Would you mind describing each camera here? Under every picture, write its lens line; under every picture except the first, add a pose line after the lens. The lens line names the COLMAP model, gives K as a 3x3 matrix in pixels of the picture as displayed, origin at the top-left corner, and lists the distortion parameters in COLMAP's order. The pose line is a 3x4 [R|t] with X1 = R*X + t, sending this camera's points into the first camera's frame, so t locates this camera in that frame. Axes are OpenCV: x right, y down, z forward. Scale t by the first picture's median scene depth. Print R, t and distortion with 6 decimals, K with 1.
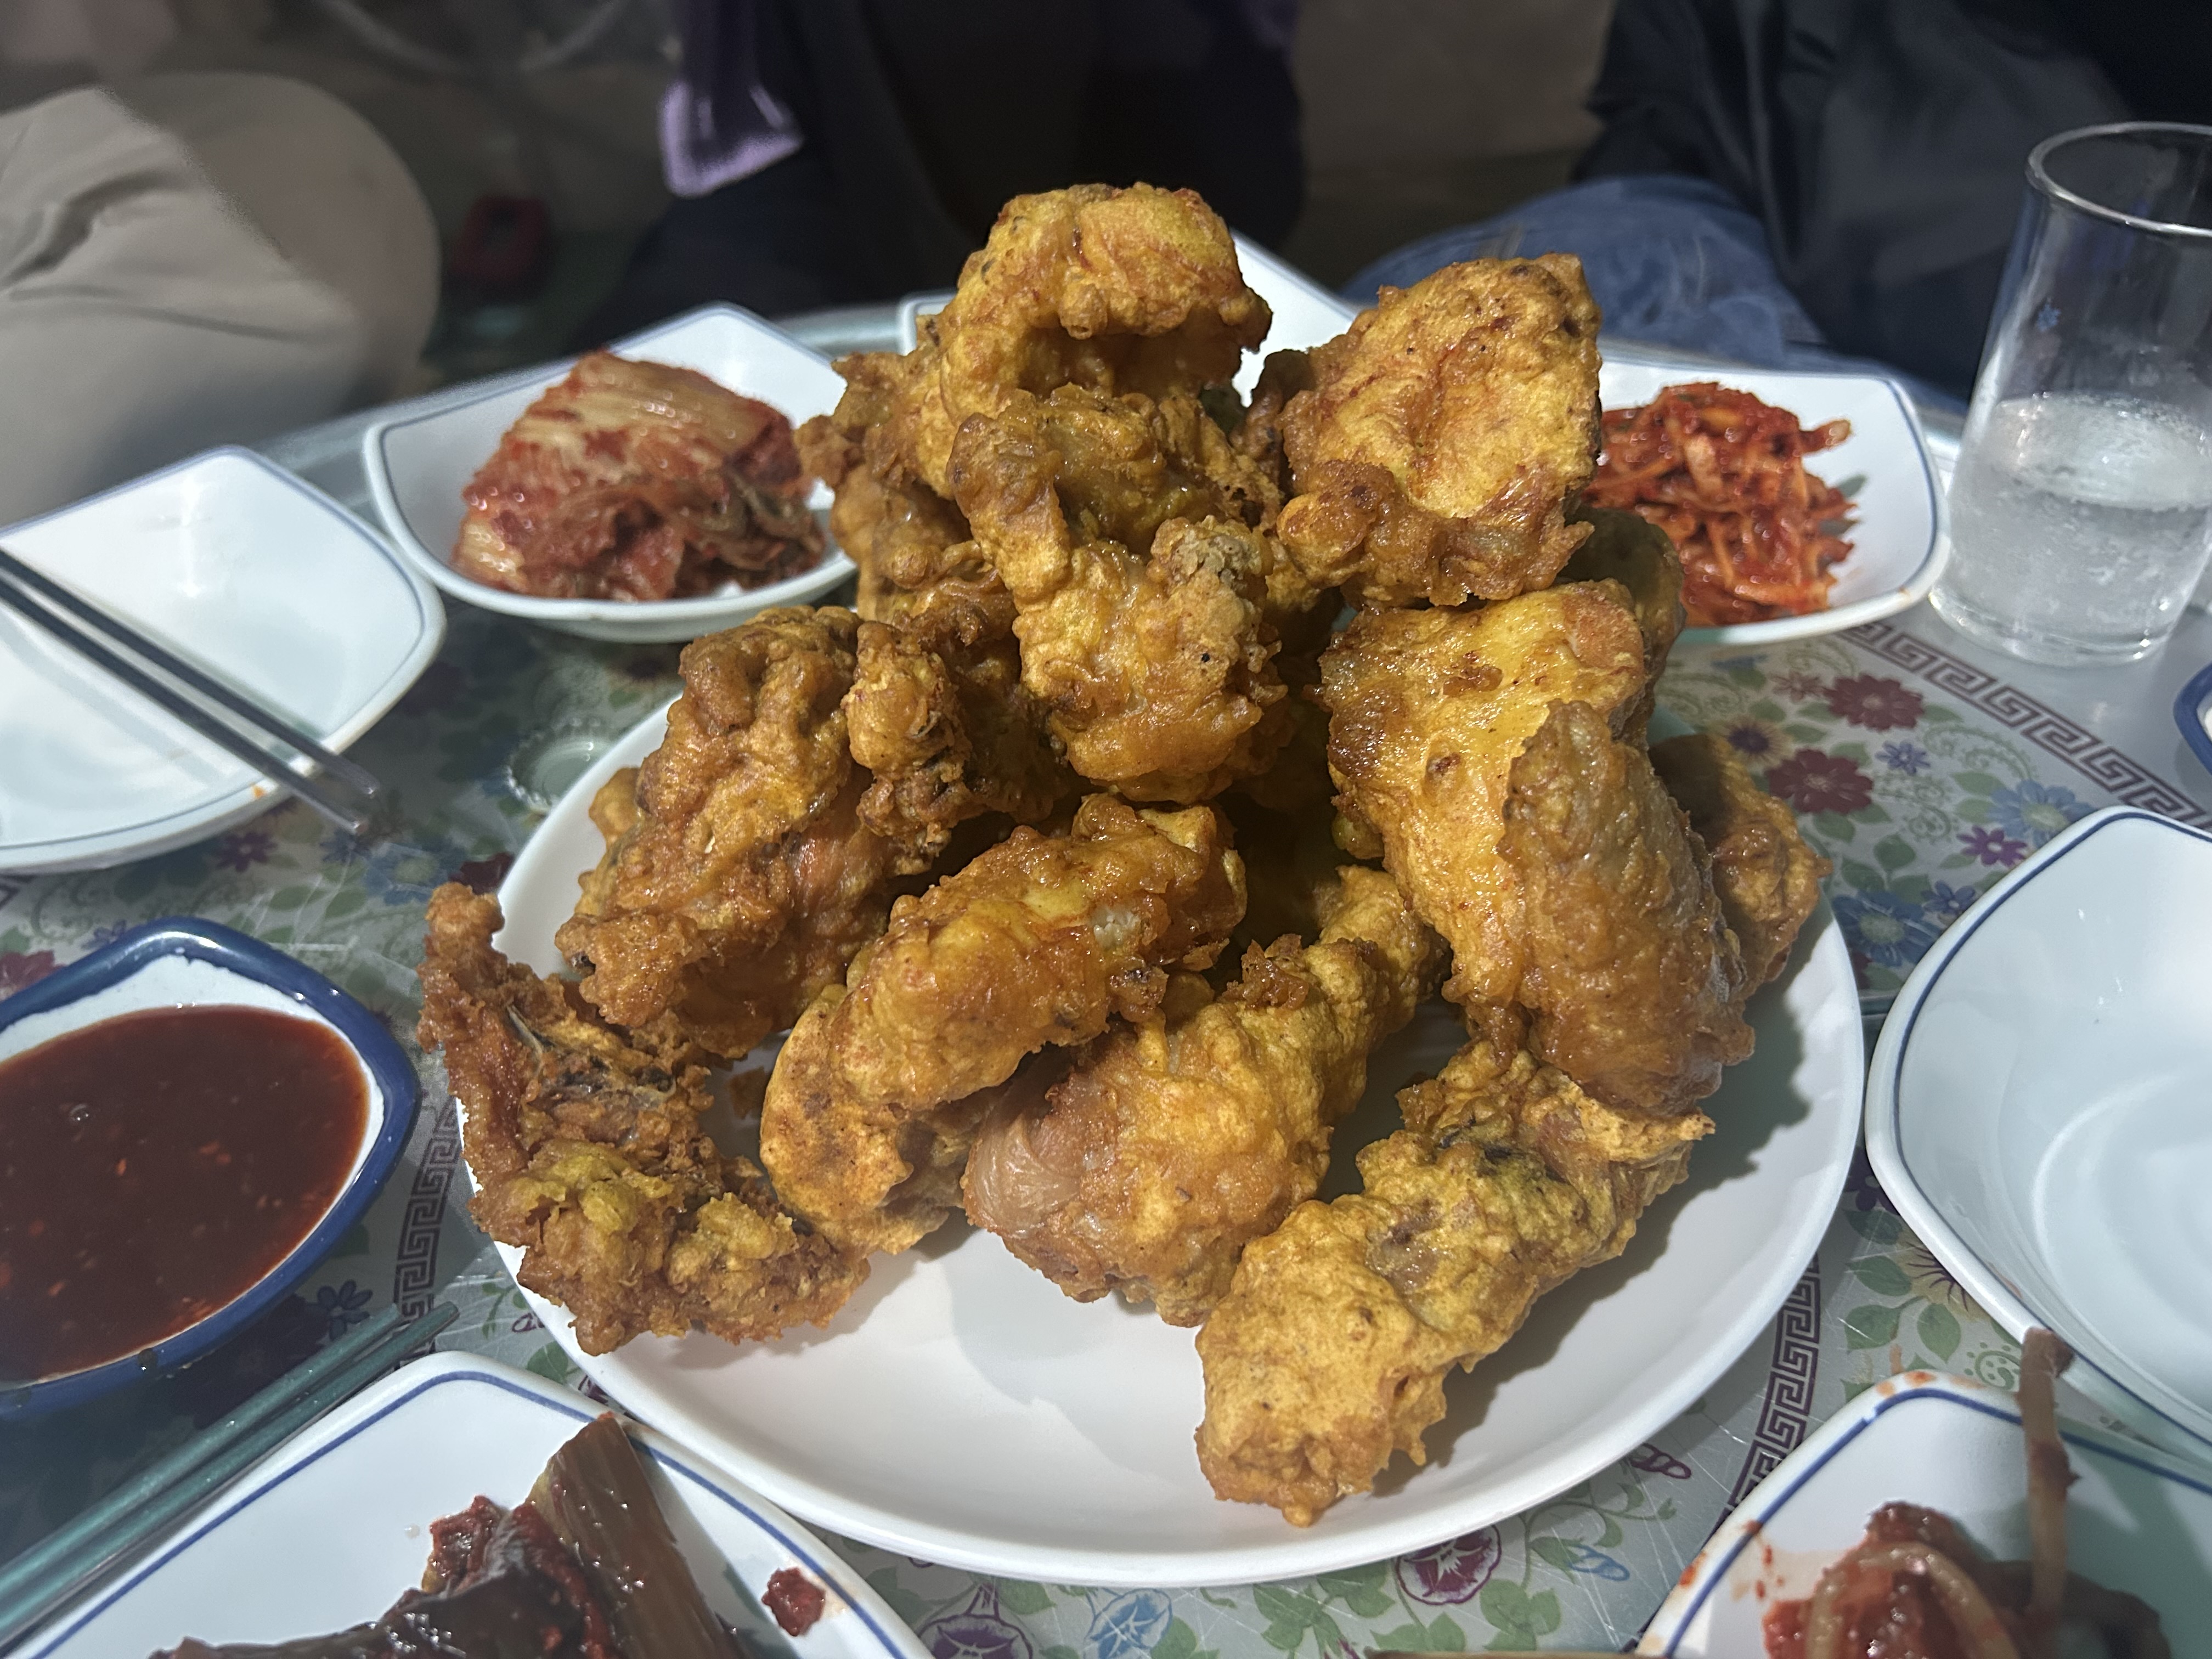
lens RADIAL K [[1641.5, 0, 1106.0], [0, 1641.5, 829.5], [0, 0, 1]] dist [0.037725, -0.002863]
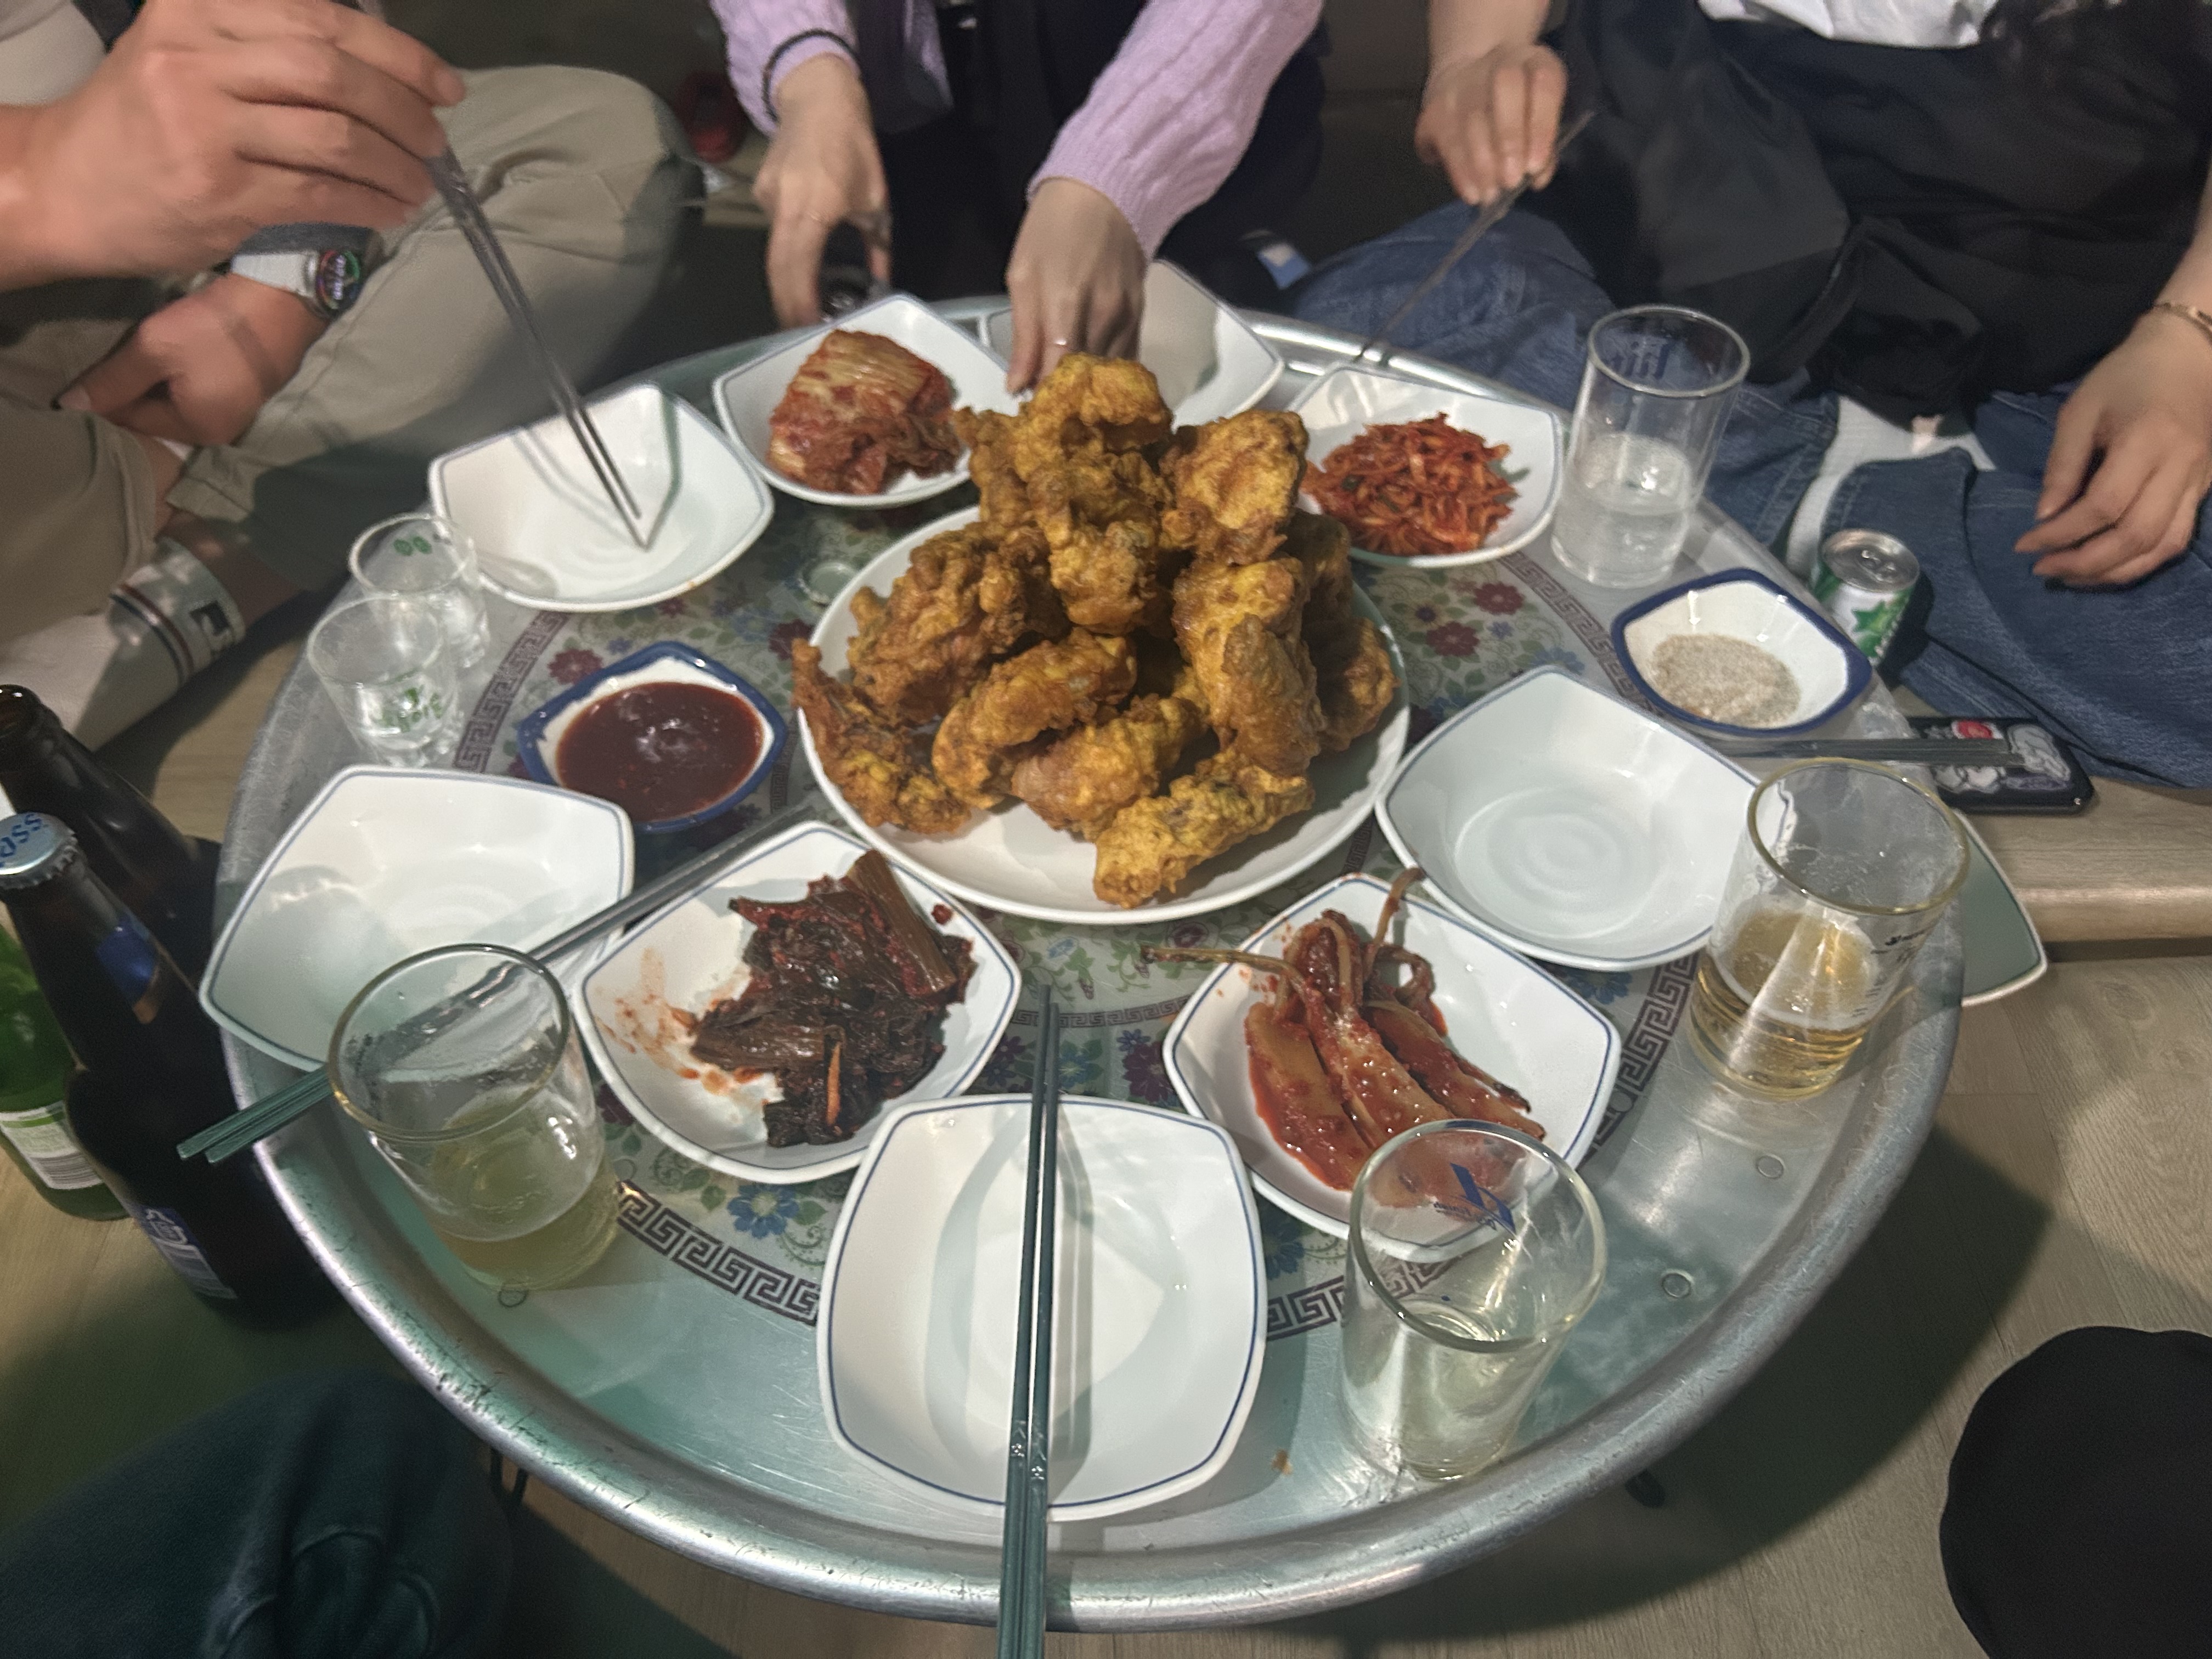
lens RADIAL K [[1642.7, 0, 1106.0], [0, 1642.7, 829.5], [0, 0, 1]] dist [0.204601, -0.000816]
pose [[0.995684, 0.088437, -0.028155, 0.134385], [-0.083152, 0.984778, 0.152638, -0.107528], [0.041226, -0.149638, 0.987881, -1.498517]]
